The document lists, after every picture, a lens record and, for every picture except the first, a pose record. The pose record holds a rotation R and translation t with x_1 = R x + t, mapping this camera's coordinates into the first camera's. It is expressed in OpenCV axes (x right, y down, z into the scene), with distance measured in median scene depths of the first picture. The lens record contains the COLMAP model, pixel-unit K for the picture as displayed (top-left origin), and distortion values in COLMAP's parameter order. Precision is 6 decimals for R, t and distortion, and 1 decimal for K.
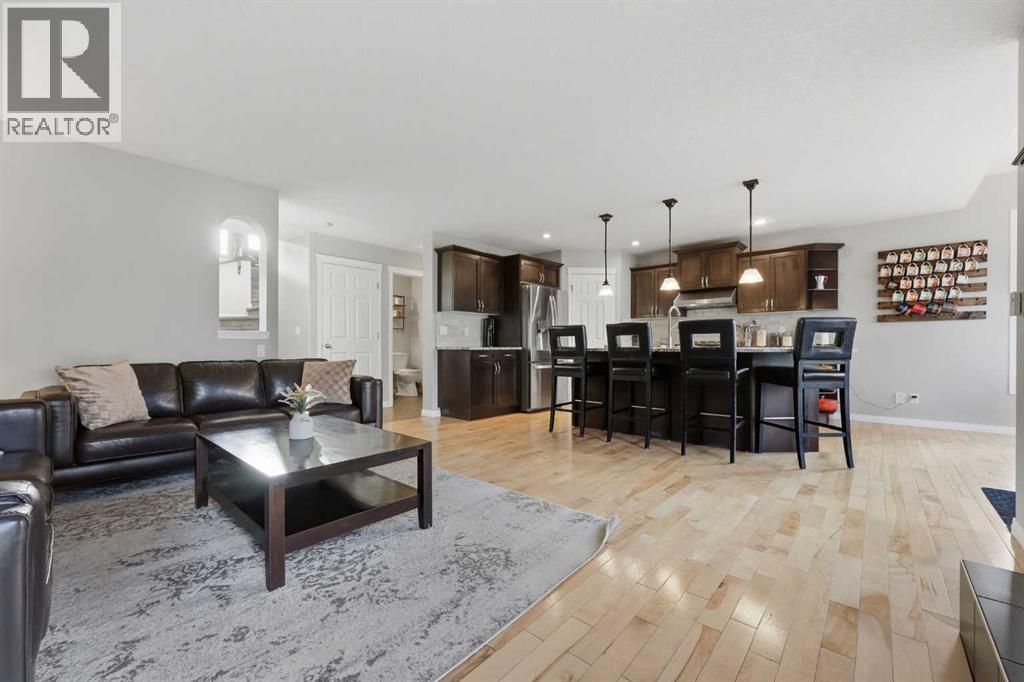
lens RADIAL K [[412.3, 0, 509.4], [0, 412.3, 348.6], [0, 0, 1]] dist [-0.002687, 0.000593]
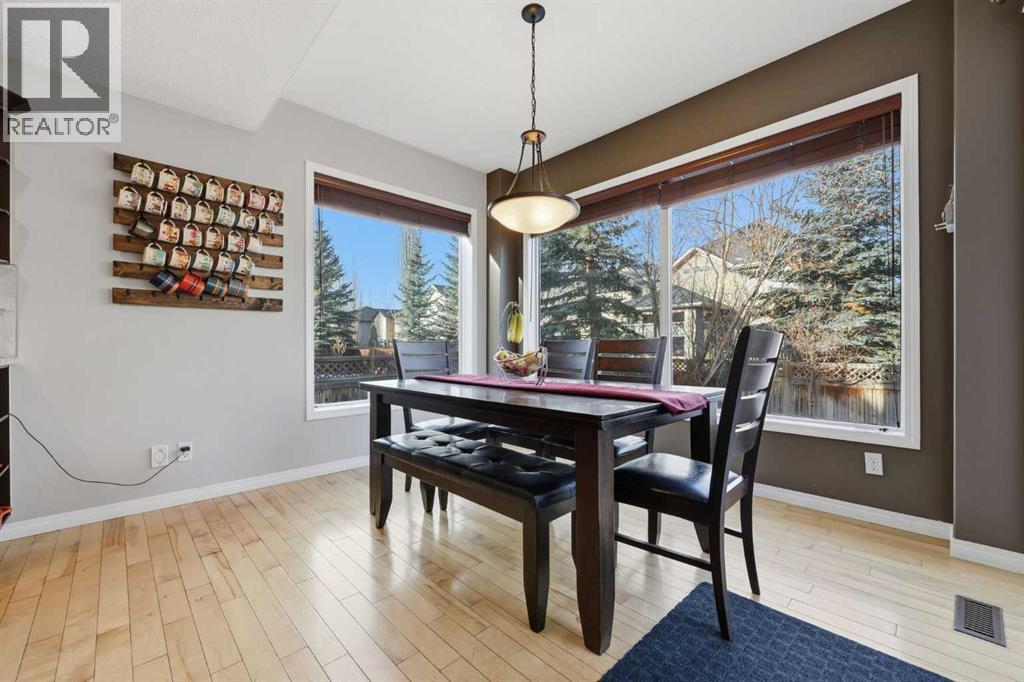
lens RADIAL K [[412.3, 0, 508.1], [0, 412.3, 347.6], [0, 0, 1]] dist [-0.002687, 0.000593]
pose [[0.076439, -0.001298, 0.997073, 0.488991], [0.005190, 0.999986, 0.000904, -0.012419], [-0.997061, 0.005105, 0.076445, 0.546143]]
